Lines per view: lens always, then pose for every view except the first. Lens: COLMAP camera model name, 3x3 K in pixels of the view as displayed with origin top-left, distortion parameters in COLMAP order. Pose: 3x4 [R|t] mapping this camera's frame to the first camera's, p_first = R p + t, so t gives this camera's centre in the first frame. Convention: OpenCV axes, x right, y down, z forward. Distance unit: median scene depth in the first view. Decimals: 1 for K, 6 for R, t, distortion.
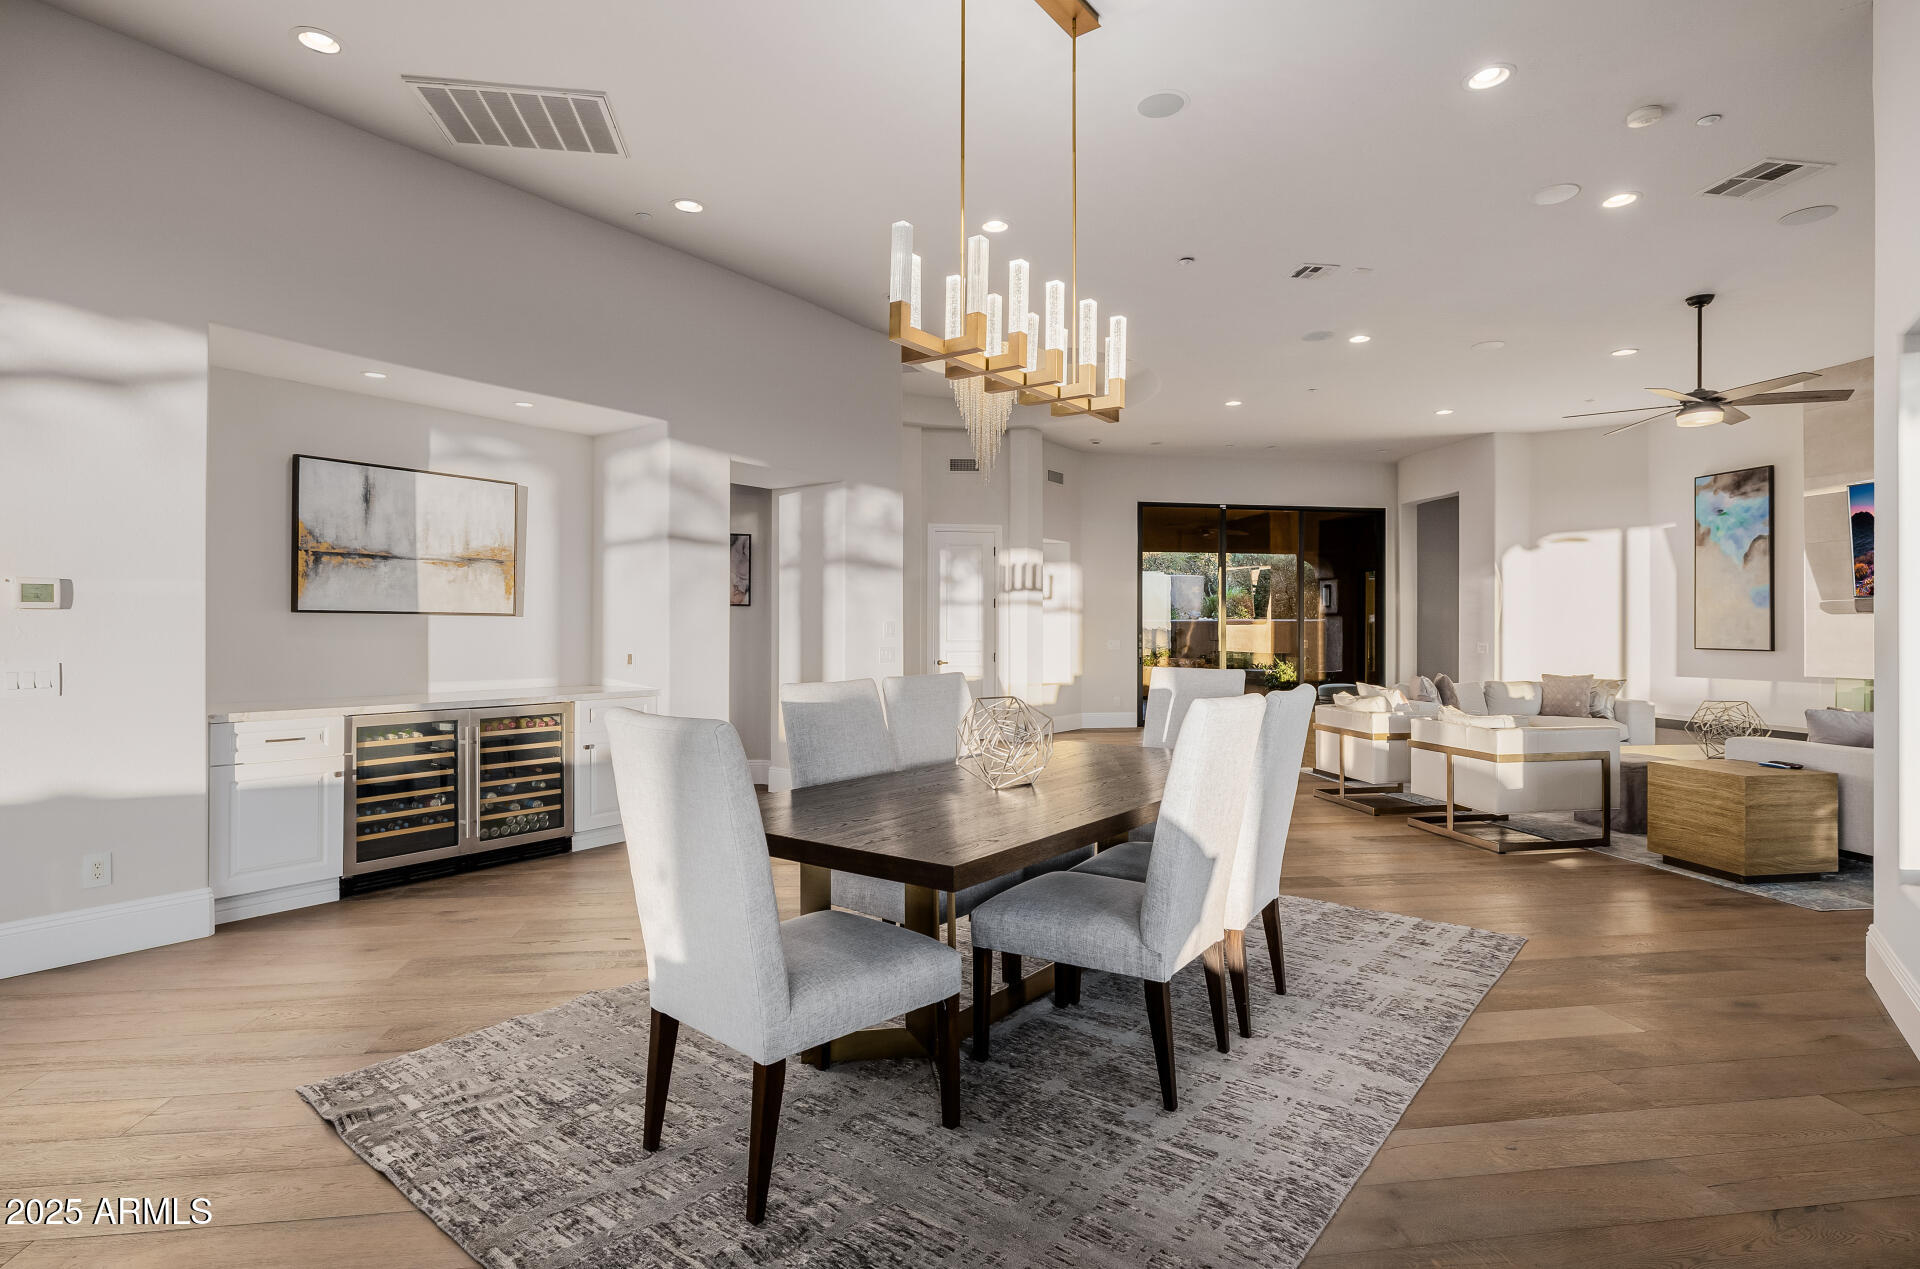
lens RADIAL K [[949.5, 0, 957.8], [0, 949.5, 621.9], [0, 0, 1]] dist [0.003379, 0.000250]
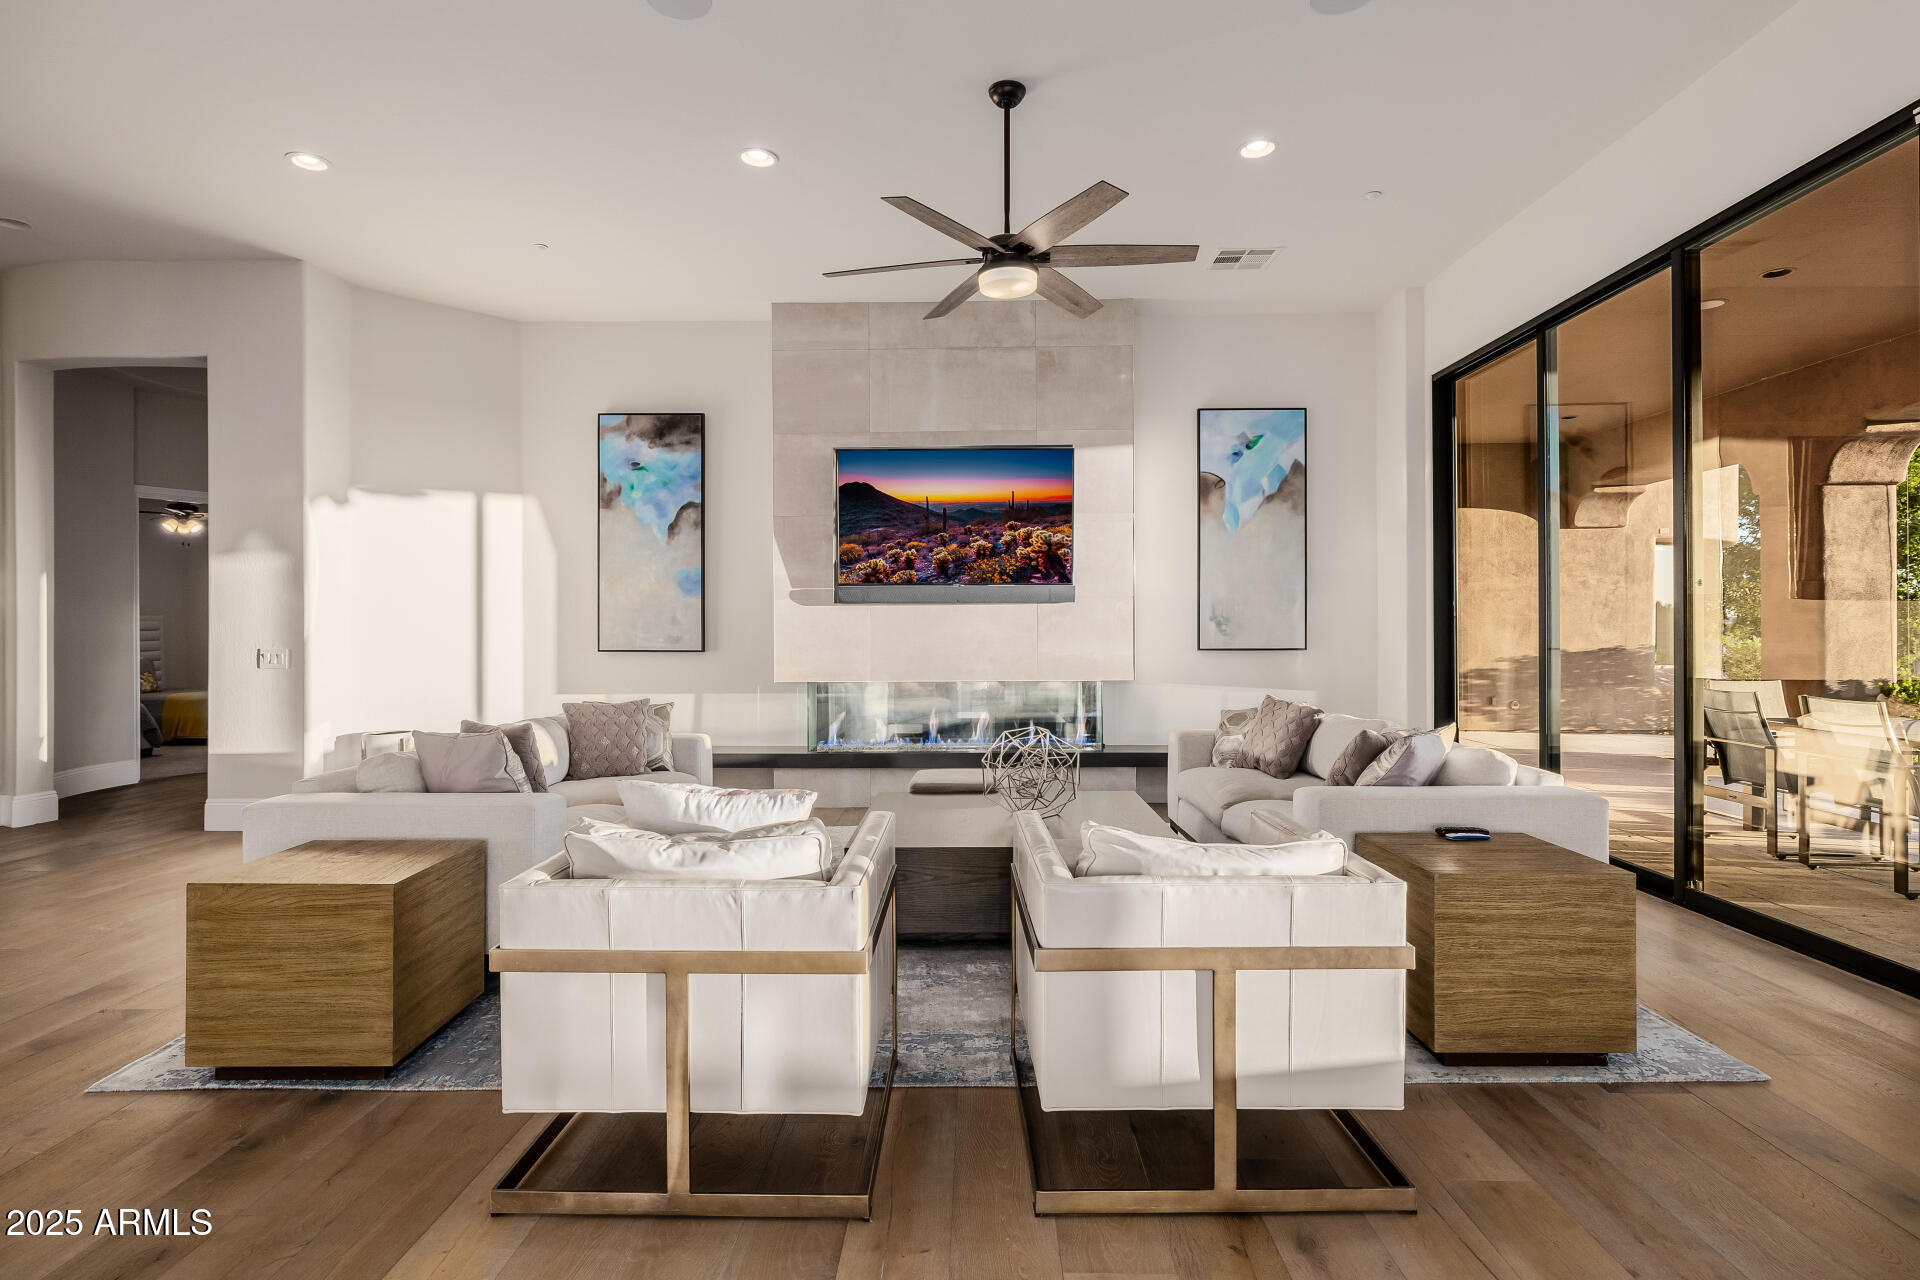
lens RADIAL K [[991.6, 0, 952.7], [0, 991.6, 635.9], [0, 0, 1]] dist [0.006165, 0.000338]
pose [[0.182327, -0.006241, 0.983218, 0.090344], [-0.005722, 0.999956, 0.007409, 0.010105], [-0.983221, -0.006977, 0.182283, 0.639744]]
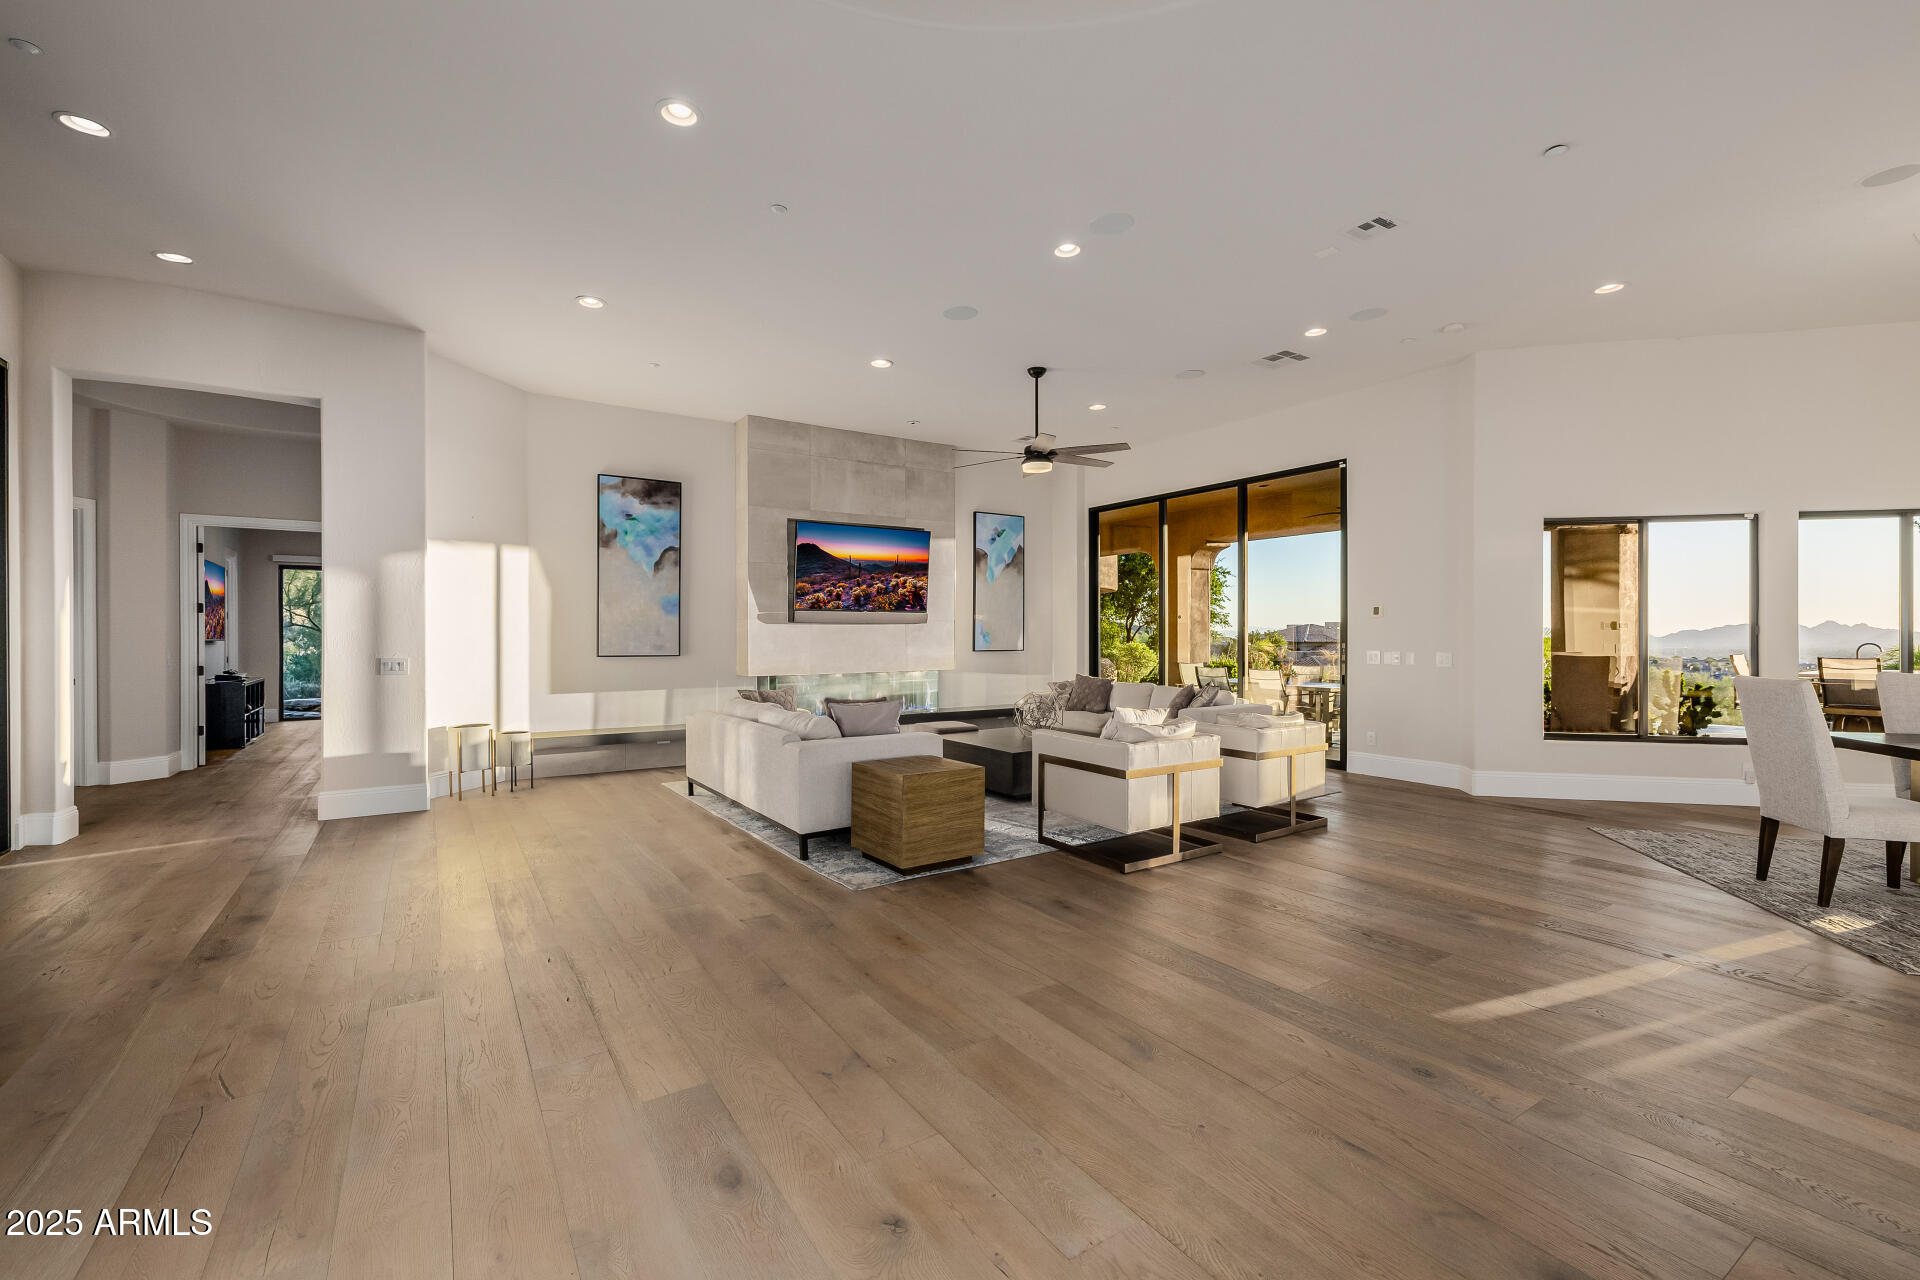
lens RADIAL K [[805.7, 0, 947.9], [0, 805.7, 633.4], [0, 0, 1]] dist [-0.005739, 0.000557]
pose [[-0.409871, 0.001093, 0.912143, -0.094399], [-0.005868, 0.999975, -0.003834, 0.006818], [-0.912125, -0.006924, -0.409854, 1.078827]]
